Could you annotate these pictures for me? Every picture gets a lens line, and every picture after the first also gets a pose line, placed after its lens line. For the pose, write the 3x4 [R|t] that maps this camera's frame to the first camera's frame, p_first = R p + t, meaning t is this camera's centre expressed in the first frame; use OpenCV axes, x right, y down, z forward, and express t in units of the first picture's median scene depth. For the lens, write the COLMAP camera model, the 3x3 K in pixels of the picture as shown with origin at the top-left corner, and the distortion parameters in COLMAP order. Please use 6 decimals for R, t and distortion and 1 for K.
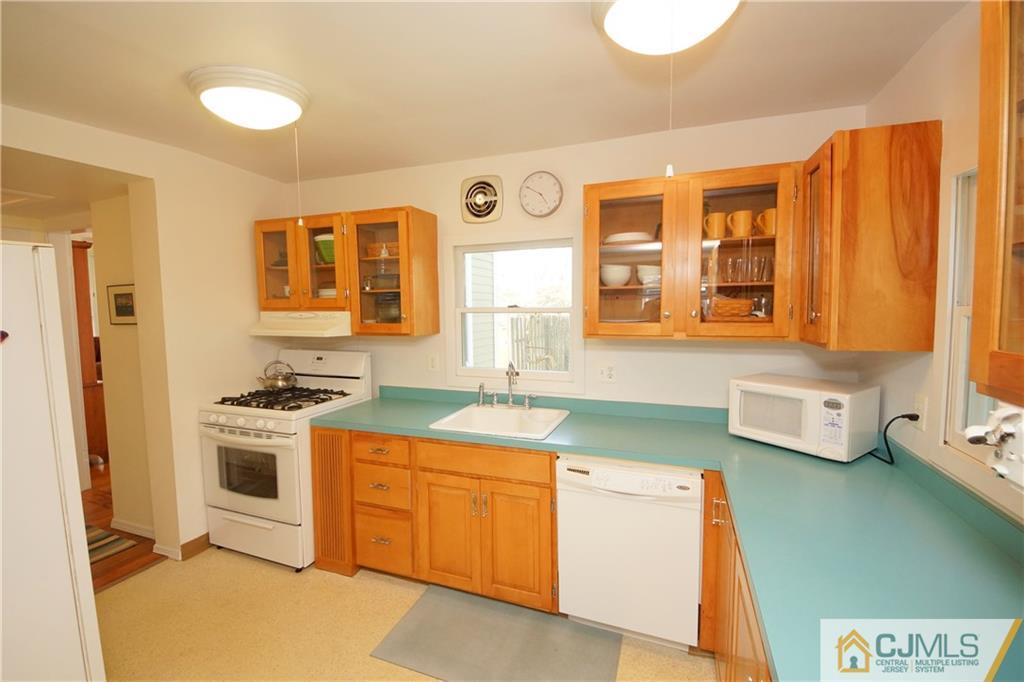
lens RADIAL K [[401.0, 0, 508.2], [0, 401.0, 325.6], [0, 0, 1]] dist [-0.012148, -0.000649]
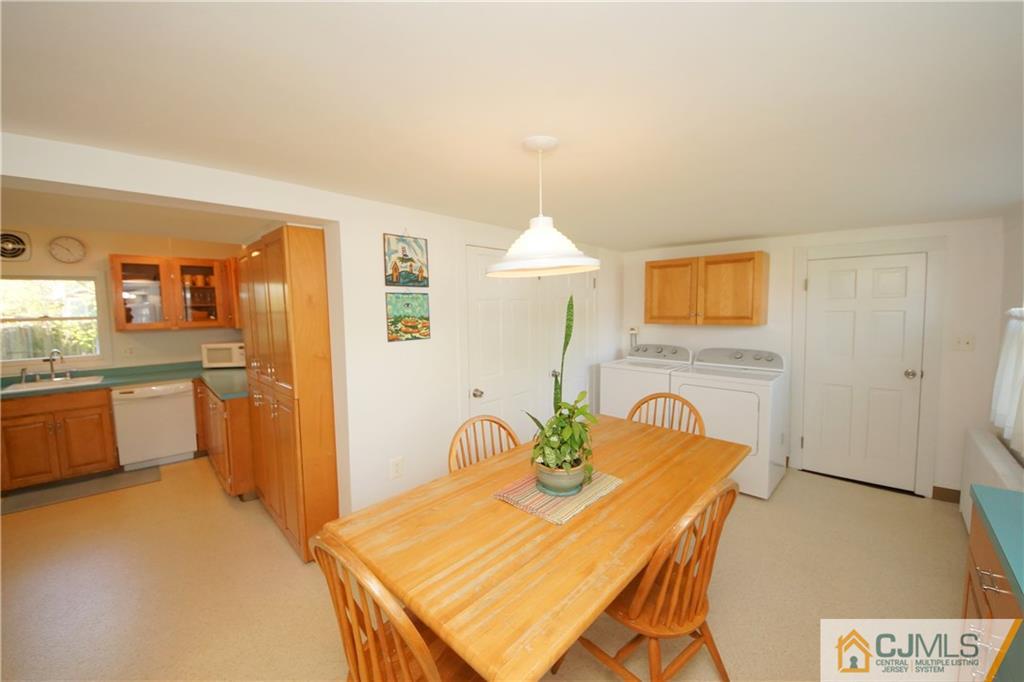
lens RADIAL K [[401.0, 0, 514.1], [0, 401.0, 341.0], [0, 0, 1]] dist [-0.012148, -0.000649]
pose [[0.404802, -0.074215, 0.911387, -0.846651], [0.066674, 0.996443, 0.051527, 0.113372], [-0.911970, 0.039908, 0.408311, -1.665468]]
